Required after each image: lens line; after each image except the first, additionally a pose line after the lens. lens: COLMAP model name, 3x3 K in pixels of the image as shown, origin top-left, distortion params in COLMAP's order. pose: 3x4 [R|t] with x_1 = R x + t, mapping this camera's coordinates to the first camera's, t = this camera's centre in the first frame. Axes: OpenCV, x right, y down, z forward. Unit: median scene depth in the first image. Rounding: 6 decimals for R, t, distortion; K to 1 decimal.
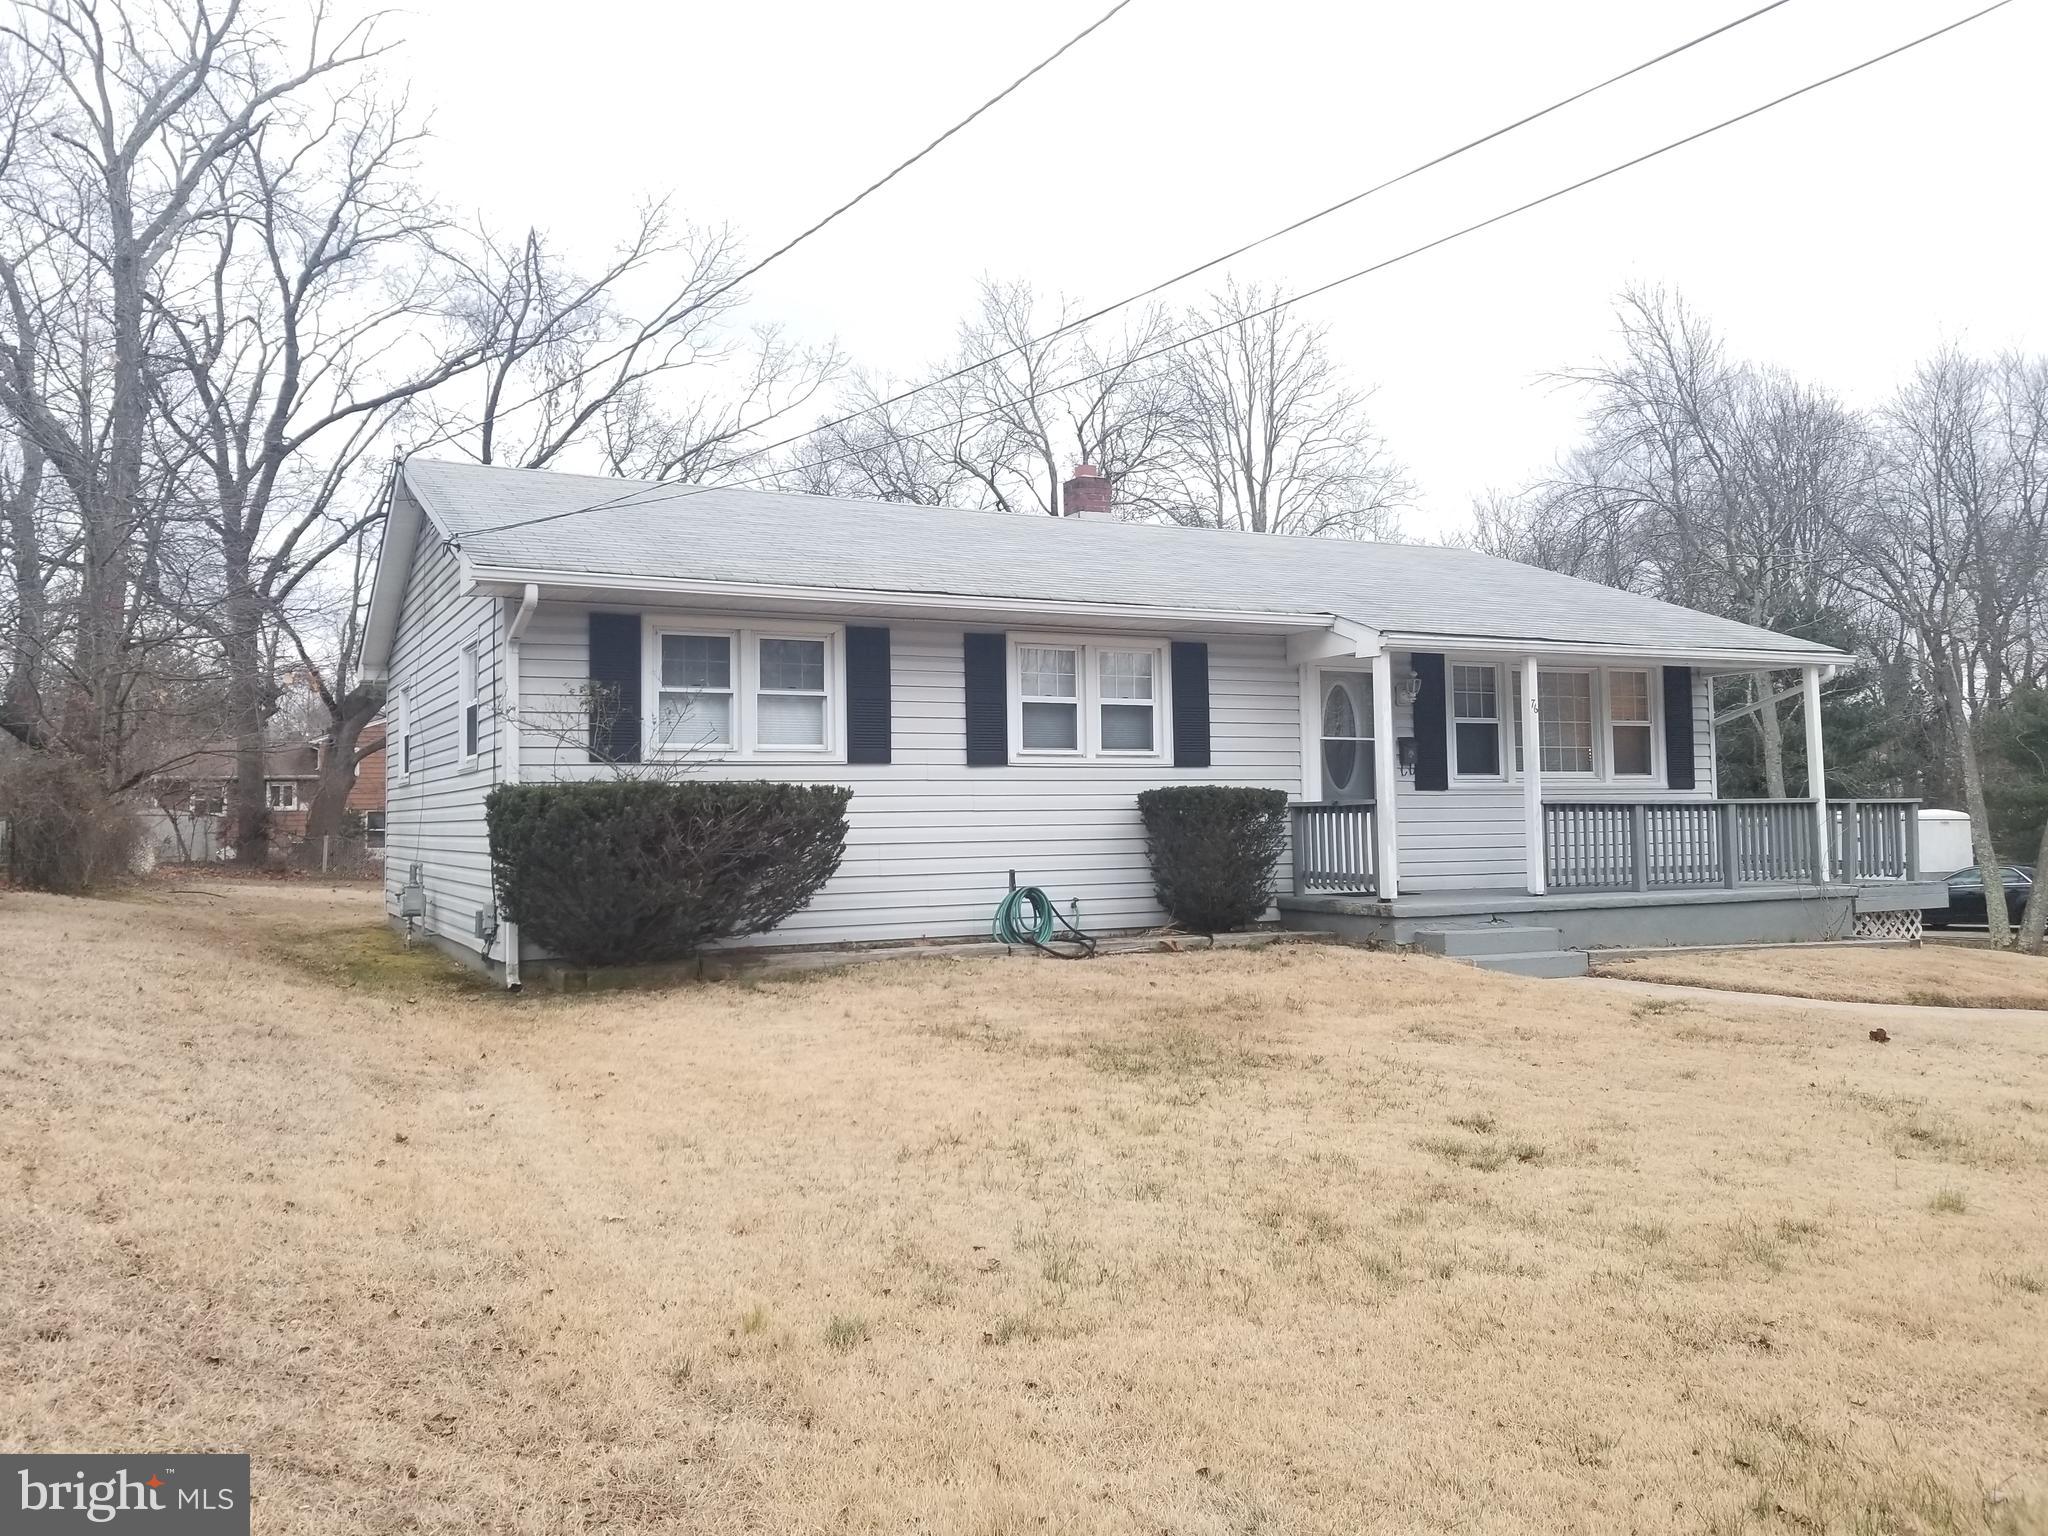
lens RADIAL K [[1586.6, 0, 978.1], [0, 1586.6, 776.7], [0, 0, 1]] dist [0.076341, -0.130394]
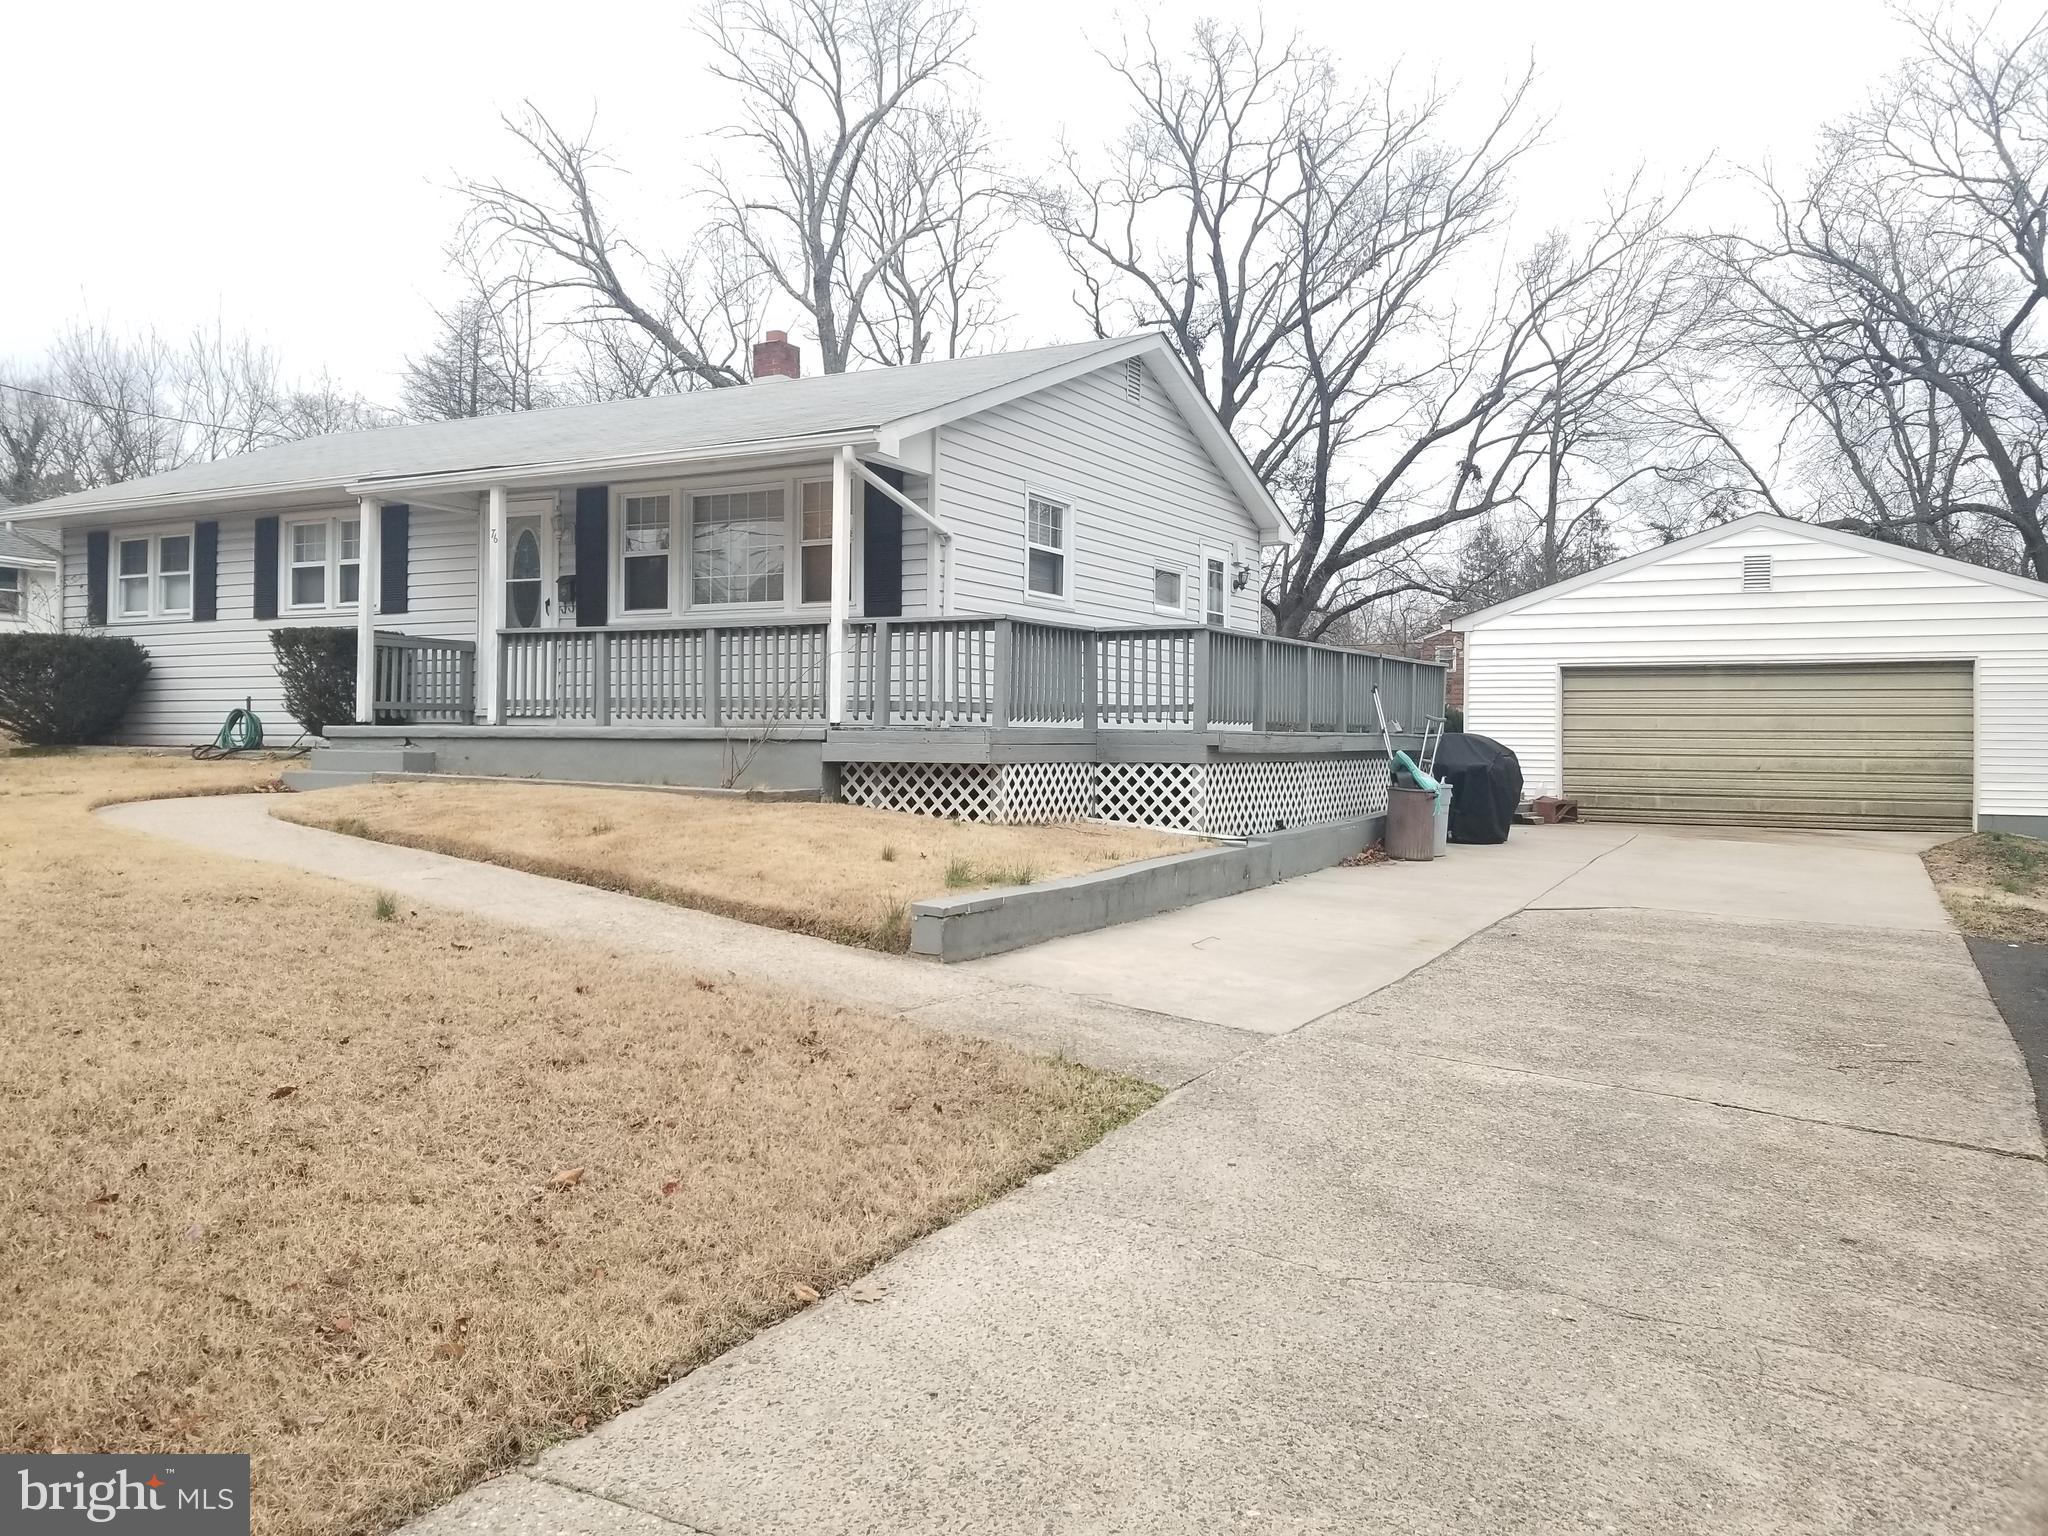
lens RADIAL K [[1586.6, 0, 1031.5], [0, 1586.6, 769.7], [0, 0, 1]] dist [0.076341, -0.130394]
pose [[0.577491, 0.032639, -0.815744, 1.426794], [0.010457, 0.998823, 0.047367, 0.060447], [0.816330, -0.035884, 0.576470, 0.722475]]
